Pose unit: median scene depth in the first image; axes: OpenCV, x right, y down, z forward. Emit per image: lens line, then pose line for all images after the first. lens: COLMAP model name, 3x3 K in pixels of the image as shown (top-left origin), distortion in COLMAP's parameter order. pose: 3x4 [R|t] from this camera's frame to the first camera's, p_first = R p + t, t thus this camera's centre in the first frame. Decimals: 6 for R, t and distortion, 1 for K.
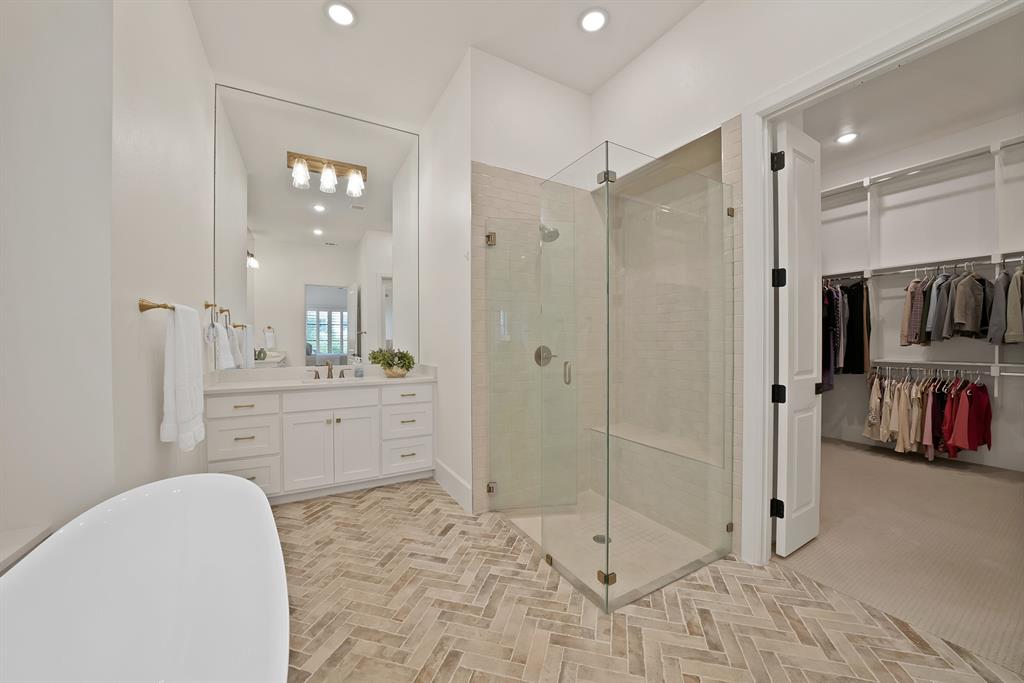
lens RADIAL K [[366.5, 0, 509.5], [0, 366.5, 345.9], [0, 0, 1]] dist [-0.025550, 0.002657]
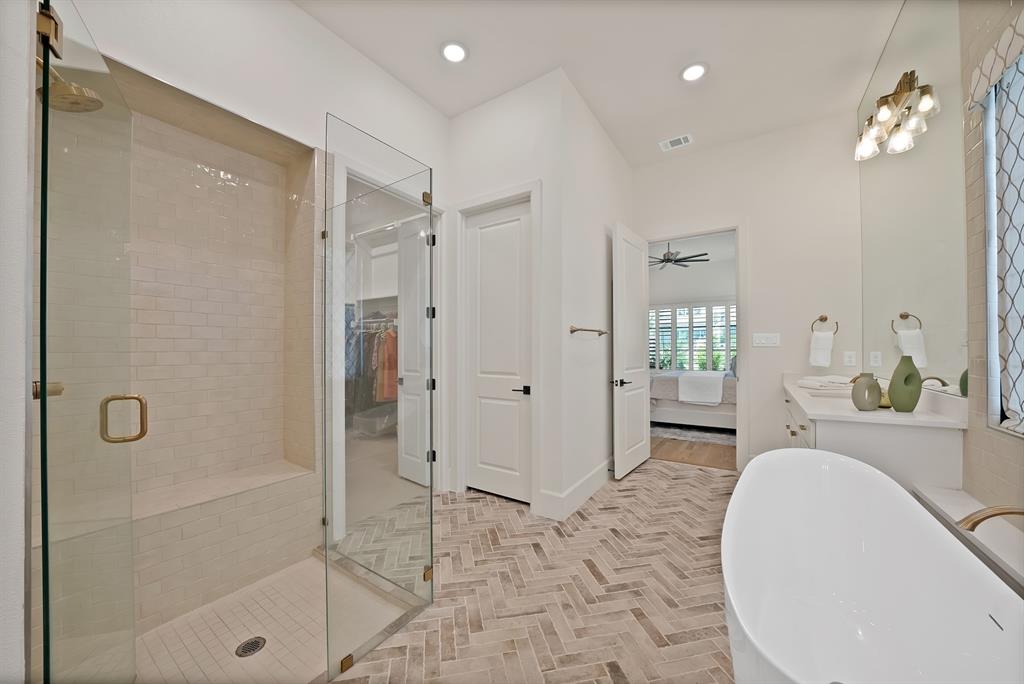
lens RADIAL K [[366.5, 0, 516.4], [0, 366.5, 348.0], [0, 0, 1]] dist [-0.025550, 0.002657]
pose [[-0.455505, 0.012139, 0.890150, -0.523208], [0.014840, 0.999872, -0.006041, -0.005405], [-0.890110, 0.010458, -0.455627, 0.809058]]
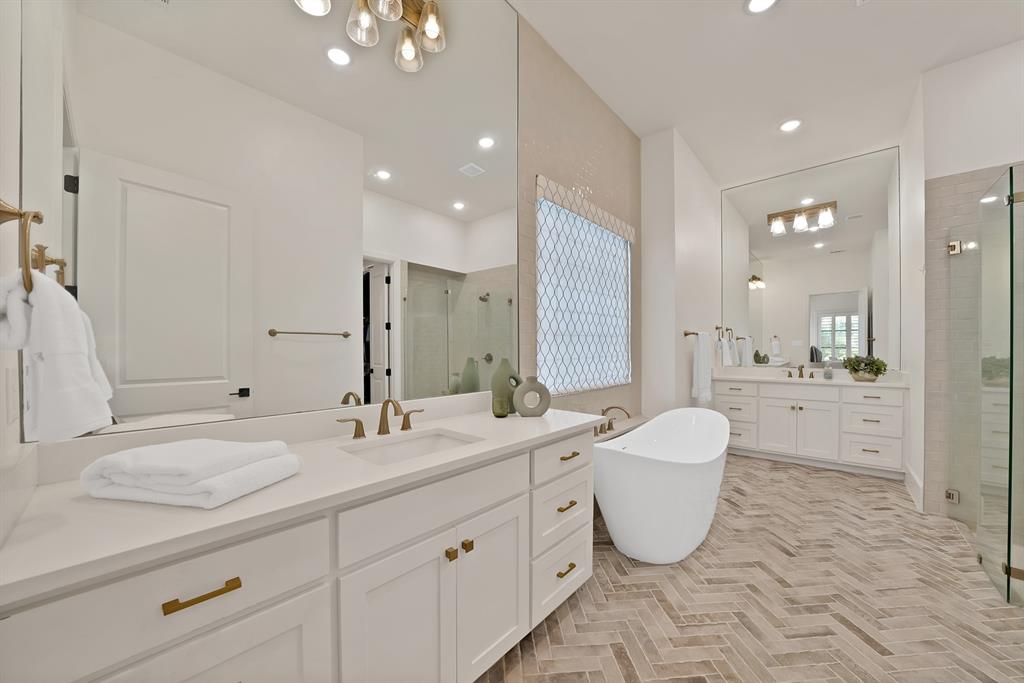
lens RADIAL K [[366.5, 0, 512.0], [0, 366.5, 352.2], [0, 0, 1]] dist [-0.025550, 0.002657]
pose [[0.312447, 0.008521, -0.949897, 0.508804], [-0.008512, 0.999945, 0.006170, -0.000496], [0.949897, 0.006158, 0.312502, -0.474427]]
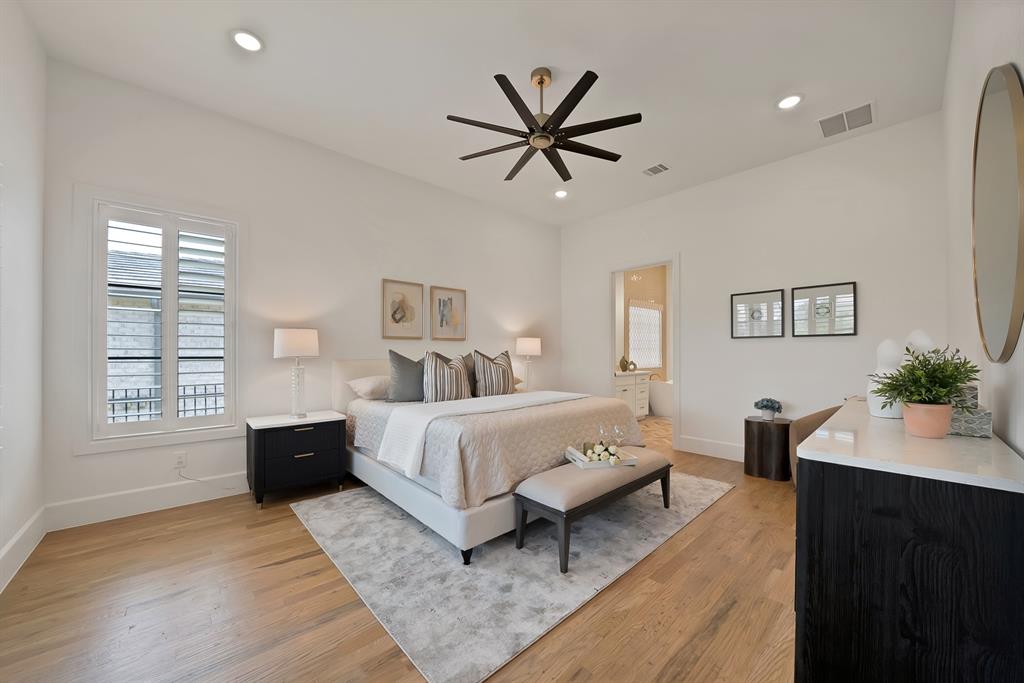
lens RADIAL K [[366.5, 0, 510.8], [0, 366.5, 347.8], [0, 0, 1]] dist [-0.025550, 0.002657]
pose [[0.216001, -0.002372, -0.976390, 2.345456], [-0.011191, 0.999925, -0.004904, -0.023137], [0.976329, 0.011986, 0.215958, -1.712982]]
